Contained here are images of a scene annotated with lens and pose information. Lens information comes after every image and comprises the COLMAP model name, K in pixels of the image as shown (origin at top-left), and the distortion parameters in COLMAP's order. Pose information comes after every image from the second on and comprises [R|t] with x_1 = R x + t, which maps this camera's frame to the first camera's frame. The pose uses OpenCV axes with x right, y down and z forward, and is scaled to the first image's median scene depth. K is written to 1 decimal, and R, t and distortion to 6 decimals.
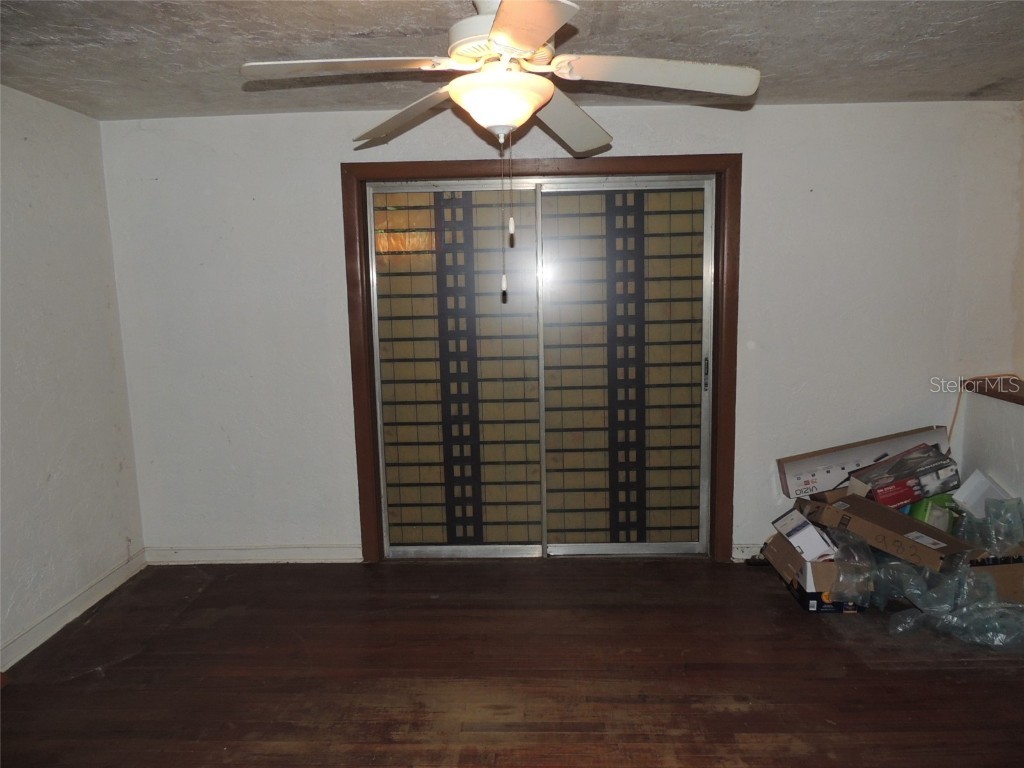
lens RADIAL K [[728.7, 0, 515.0], [0, 728.7, 383.8], [0, 0, 1]] dist [-0.027140, 0.010081]
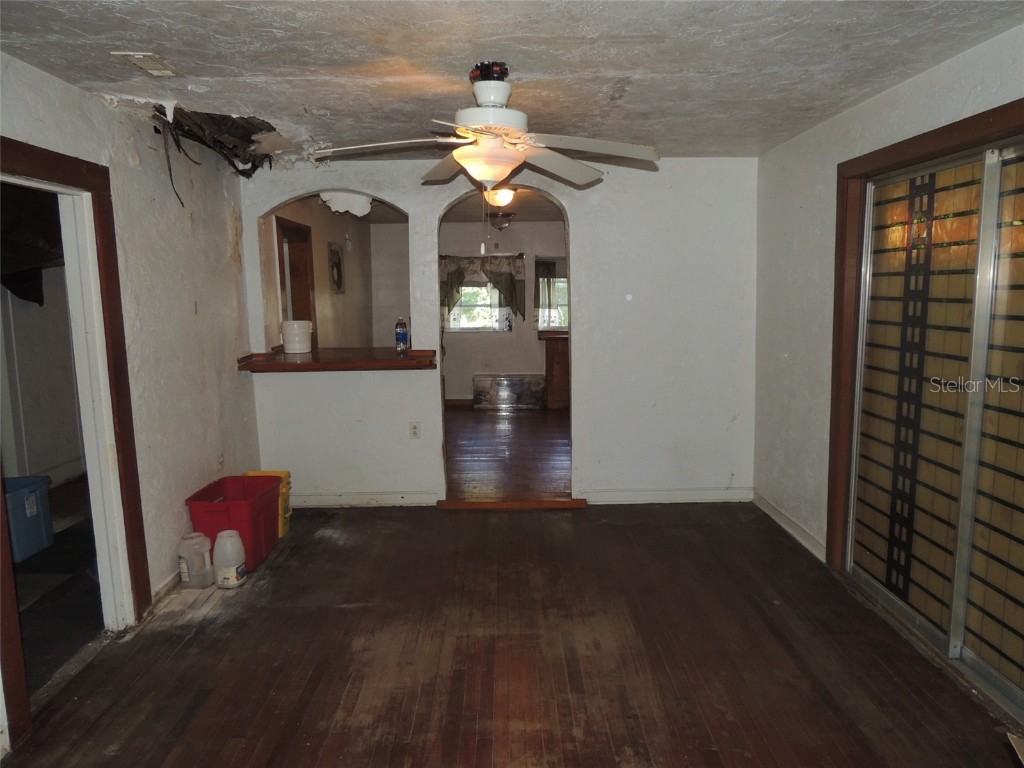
lens RADIAL K [[728.7, 0, 514.0], [0, 728.7, 380.3], [0, 0, 1]] dist [-0.027140, 0.010081]
pose [[0.034038, 0.144860, -0.988866, 0.894984], [-0.127043, 0.982040, 0.139487, -0.106241], [0.991313, 0.120880, 0.051830, 0.617490]]
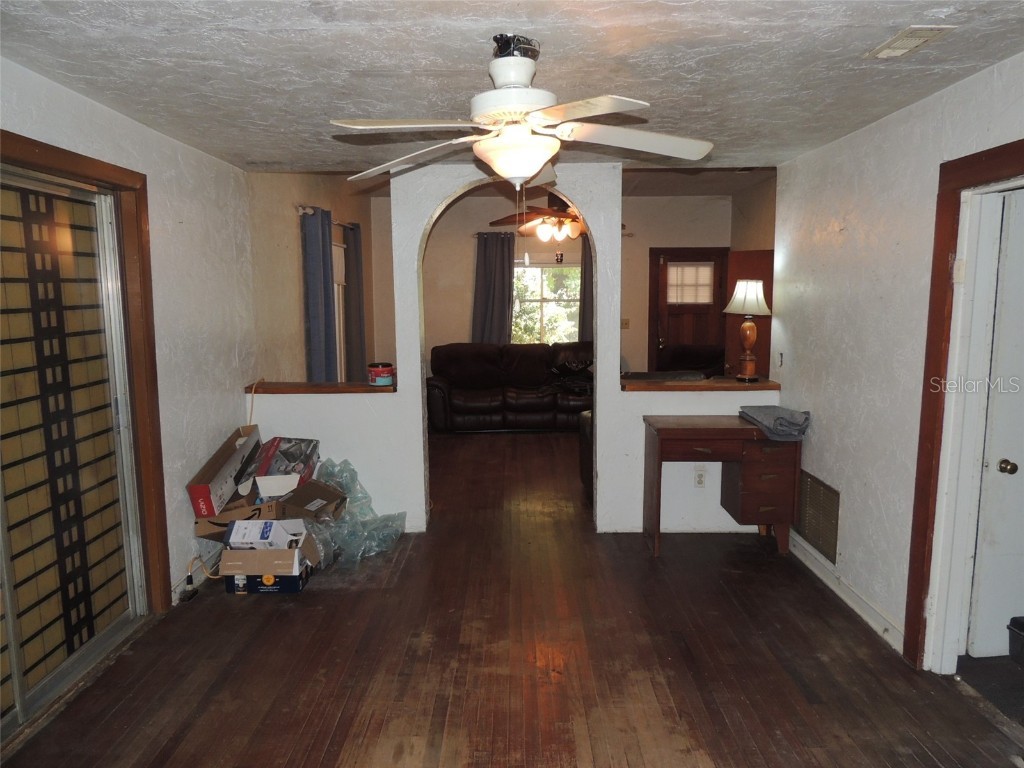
lens RADIAL K [[728.7, 0, 518.2], [0, 728.7, 391.9], [0, 0, 1]] dist [-0.027140, 0.010081]
pose [[-0.026045, -0.117426, 0.992740, -0.752700], [0.151268, 0.981179, 0.120027, -0.089698], [-0.988150, 0.153296, -0.007792, 0.640683]]
